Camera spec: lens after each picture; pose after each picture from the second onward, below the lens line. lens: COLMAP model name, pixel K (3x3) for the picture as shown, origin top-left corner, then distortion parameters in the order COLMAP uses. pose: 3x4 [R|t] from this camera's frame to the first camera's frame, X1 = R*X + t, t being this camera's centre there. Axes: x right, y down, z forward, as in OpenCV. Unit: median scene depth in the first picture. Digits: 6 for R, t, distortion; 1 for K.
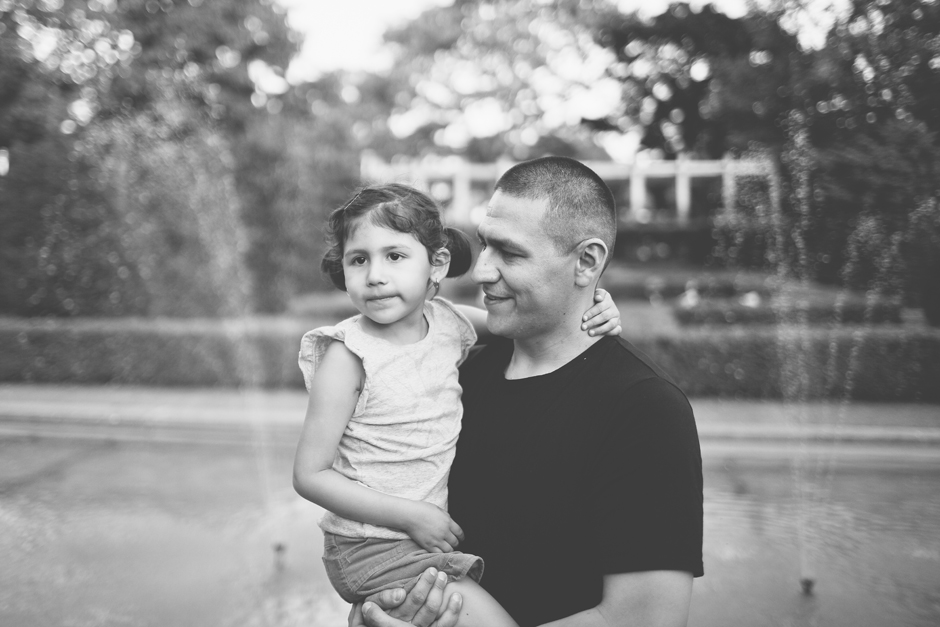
lens RADIAL K [[940.3, 0, 470.0], [0, 940.3, 313.5], [0, 0, 1]] dist [-0.088795, 0.004355]
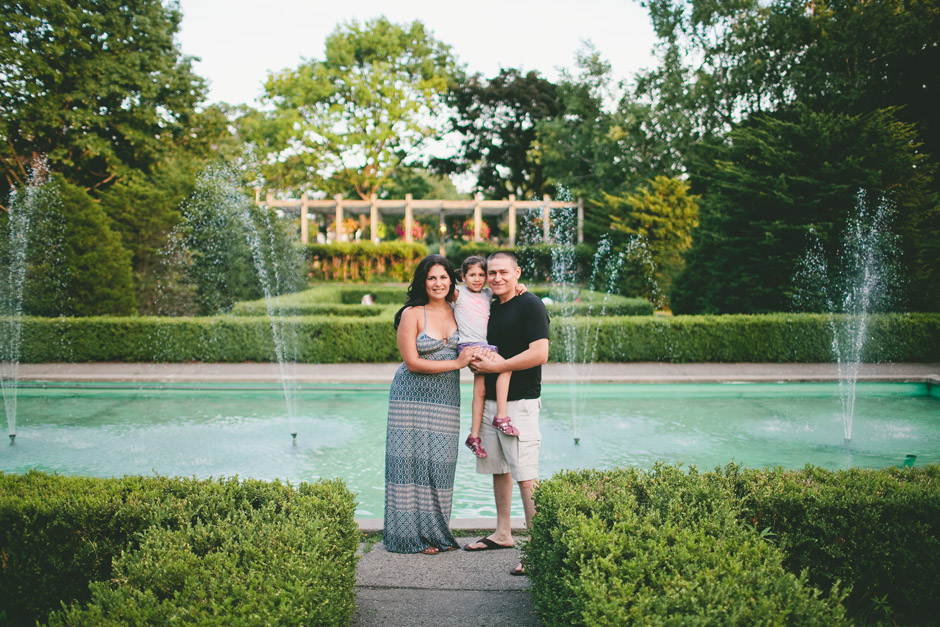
lens RADIAL K [[940.3, 0, 470.0], [0, 940.3, 313.5], [0, 0, 1]] dist [-0.088795, 0.004355]
pose [[0.984782, -0.000436, 0.173795, -0.049323], [0.003019, 0.999889, -0.014600, 0.013432], [-0.173769, 0.014902, 0.984674, -0.238152]]
